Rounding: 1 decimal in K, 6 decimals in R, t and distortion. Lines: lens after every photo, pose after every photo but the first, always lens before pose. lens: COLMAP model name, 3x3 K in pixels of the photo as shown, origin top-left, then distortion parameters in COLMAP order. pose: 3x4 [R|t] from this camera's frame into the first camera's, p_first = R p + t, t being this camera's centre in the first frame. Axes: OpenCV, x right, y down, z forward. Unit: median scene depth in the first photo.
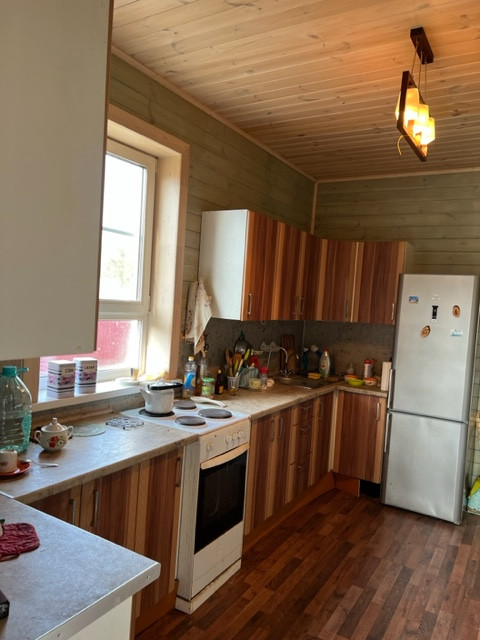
lens RADIAL K [[484.3, 0, 238.4], [0, 484.3, 322.3], [0, 0, 1]] dist [0.040915, -0.032651]
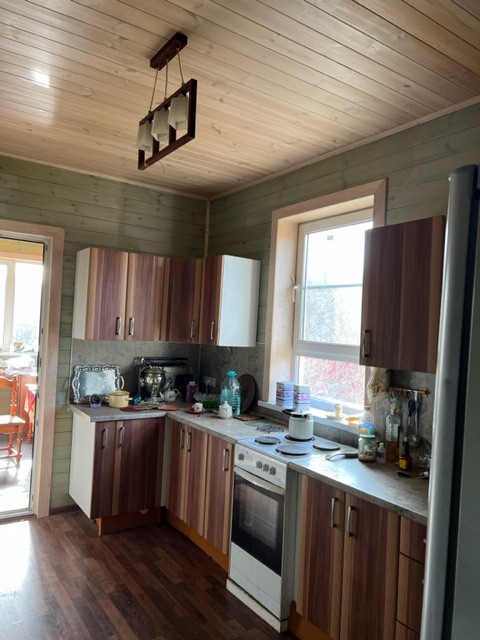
lens RADIAL K [[484.3, 0, 241.6], [0, 484.3, 317.7], [0, 0, 1]] dist [0.040915, -0.032651]
pose [[-0.409572, -0.099538, -0.906831, 0.956450], [-0.116308, 0.991615, -0.056314, -0.015651], [0.904833, 0.082407, -0.417715, 1.327908]]
